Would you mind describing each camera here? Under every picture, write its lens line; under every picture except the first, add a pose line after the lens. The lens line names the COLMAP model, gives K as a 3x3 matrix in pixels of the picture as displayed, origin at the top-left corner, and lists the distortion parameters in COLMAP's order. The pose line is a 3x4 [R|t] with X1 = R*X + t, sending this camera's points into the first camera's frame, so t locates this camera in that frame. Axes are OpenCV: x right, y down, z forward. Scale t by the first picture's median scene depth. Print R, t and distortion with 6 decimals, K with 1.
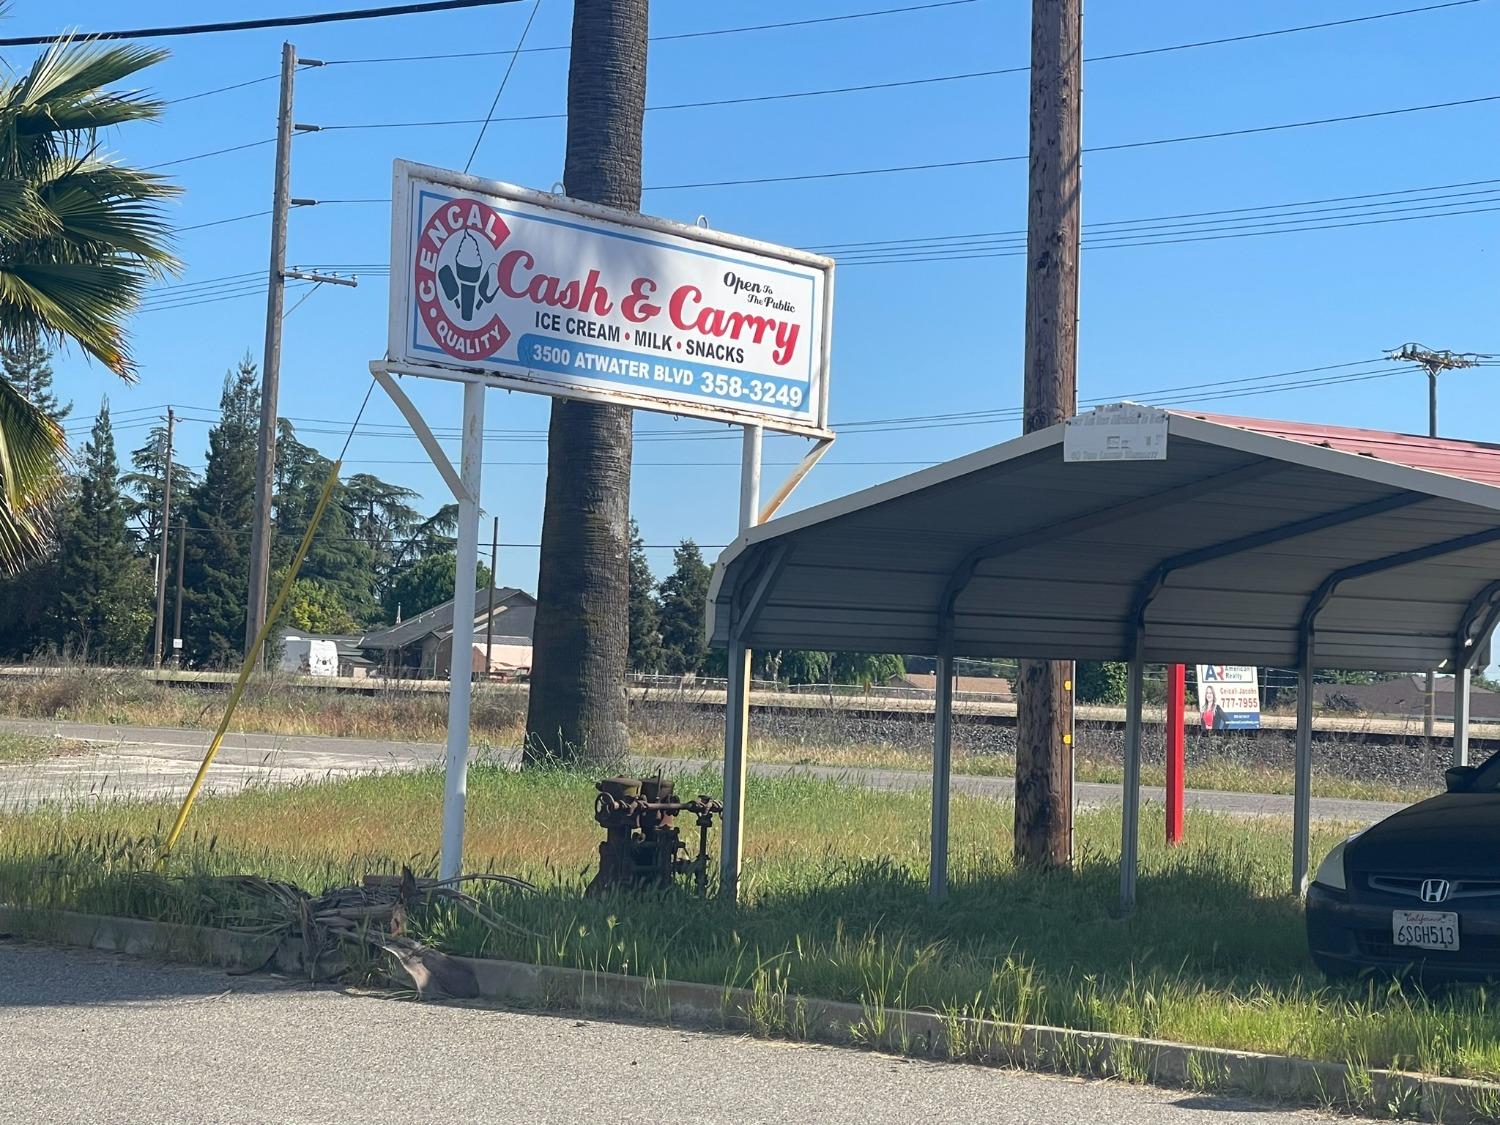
lens RADIAL K [[3436.5, 0, 750.0], [0, 3436.5, 562.5], [0, 0, 1]] dist [0.059951, 3.273780]
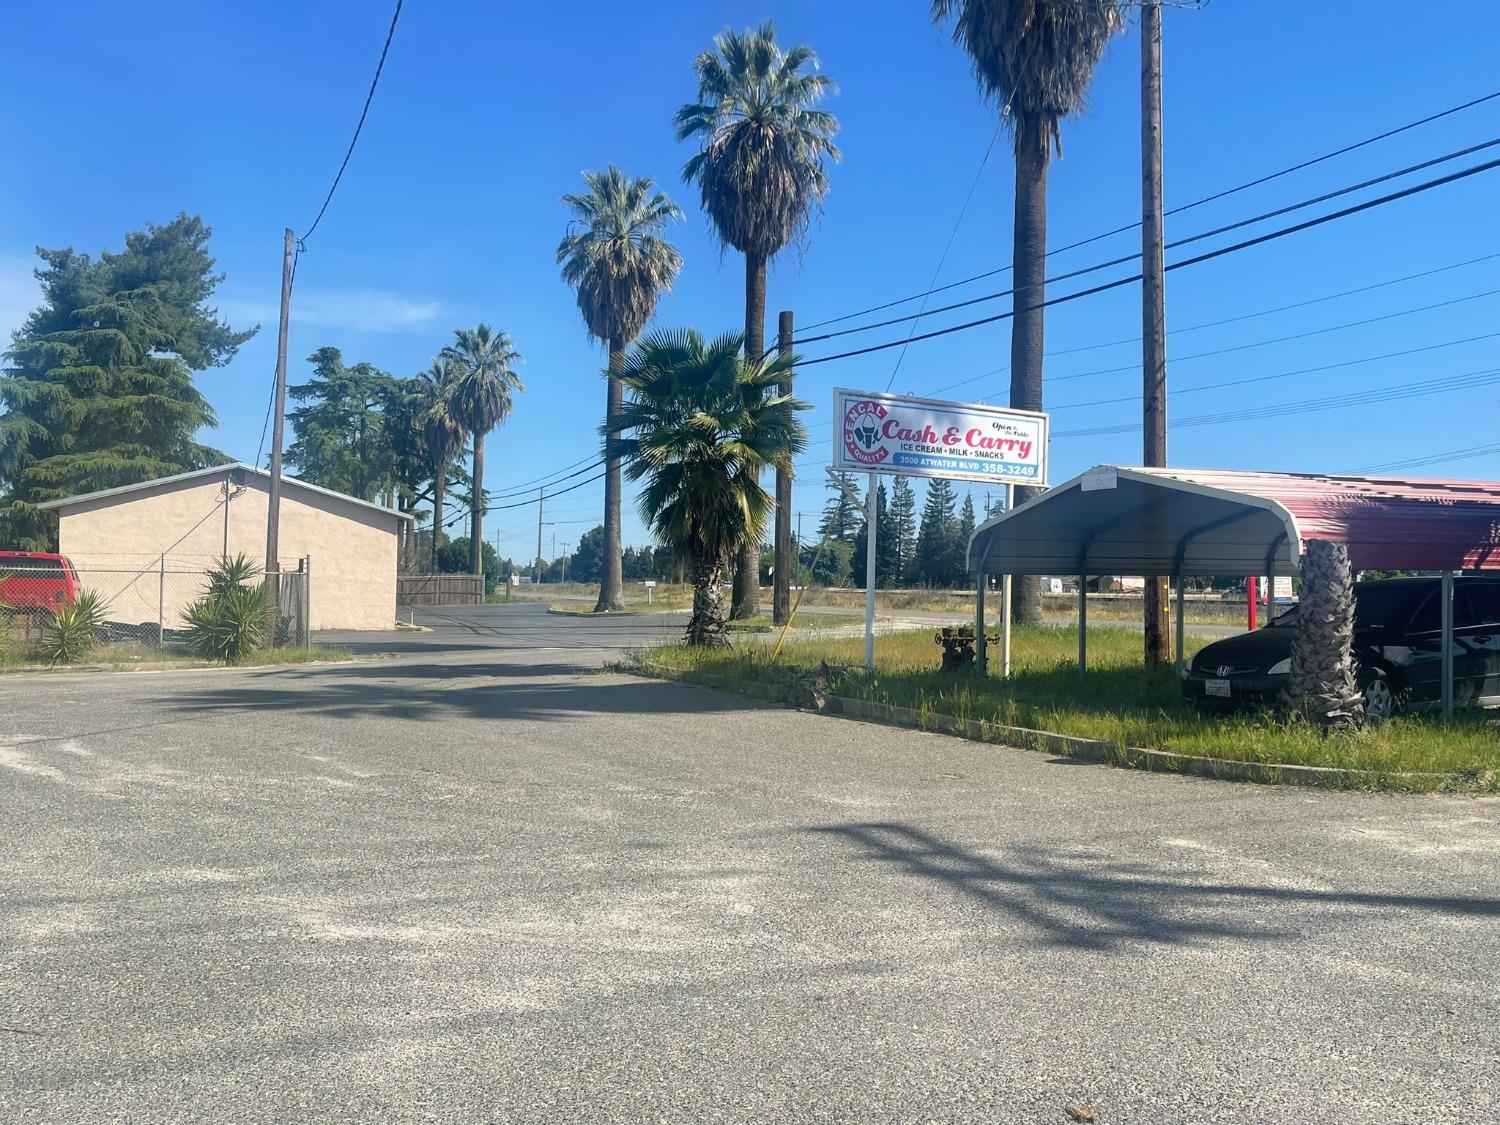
lens RADIAL K [[1283.4, 0, 750.0], [0, 1283.4, 562.5], [0, 0, 1]] dist [0.104747, -0.207691]
pose [[0.929298, -0.030947, -0.368031, 0.171208], [0.033908, 0.999424, 0.001579, 0.008901], [0.367770, -0.013946, 0.929812, 0.074009]]
